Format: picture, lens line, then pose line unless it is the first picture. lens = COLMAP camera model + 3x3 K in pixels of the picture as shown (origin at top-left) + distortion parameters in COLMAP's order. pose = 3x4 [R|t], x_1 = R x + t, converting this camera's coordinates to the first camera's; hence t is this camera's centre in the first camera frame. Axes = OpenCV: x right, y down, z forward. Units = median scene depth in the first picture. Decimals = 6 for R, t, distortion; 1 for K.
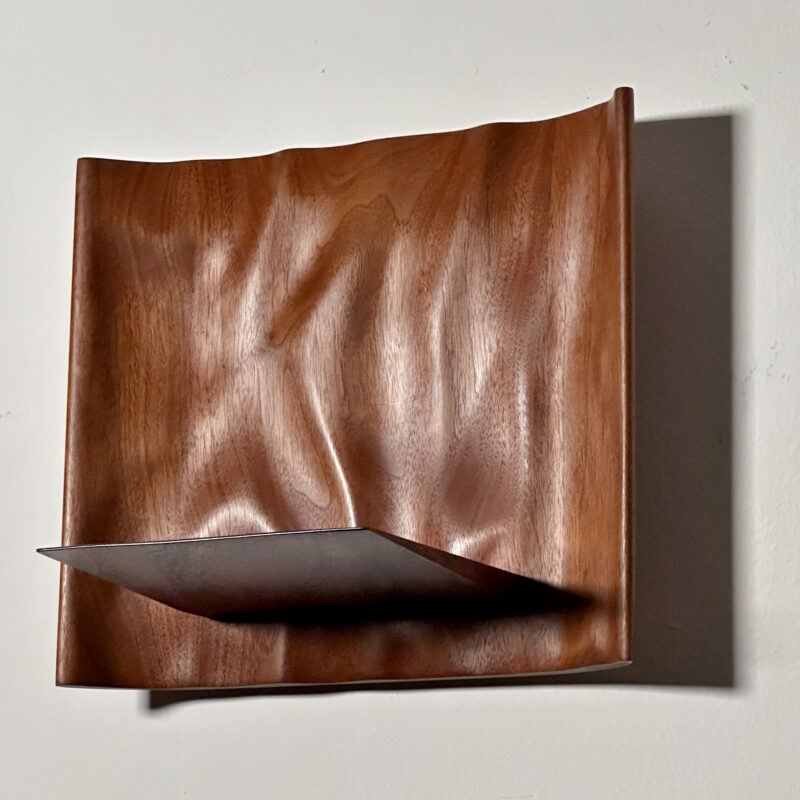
lens RADIAL K [[3029.9, 0, 400.2], [0, 3029.9, 398.6], [0, 0, 1]] dist [-0.202160, 0.000000]
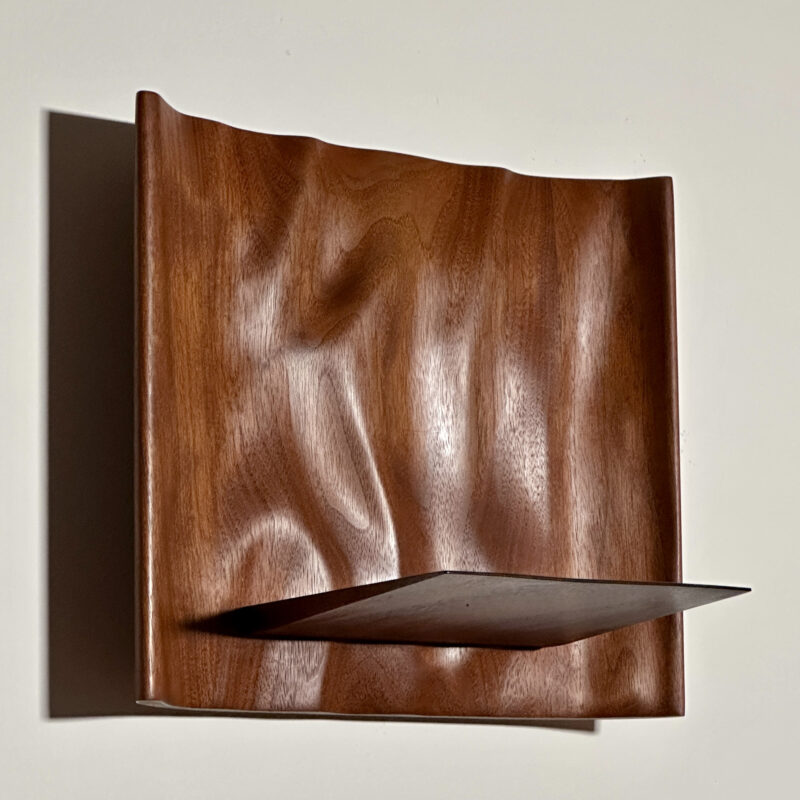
lens RADIAL K [[3131.4, 0, 399.6], [0, 3131.4, 401.3], [0, 0, 1]] dist [-0.365378, 0.000000]
pose [[0.458447, 0.125607, 0.879801, -0.878640], [-0.147902, 0.986940, -0.063834, 0.056336], [-0.876329, -0.100860, 0.471037, 0.524629]]
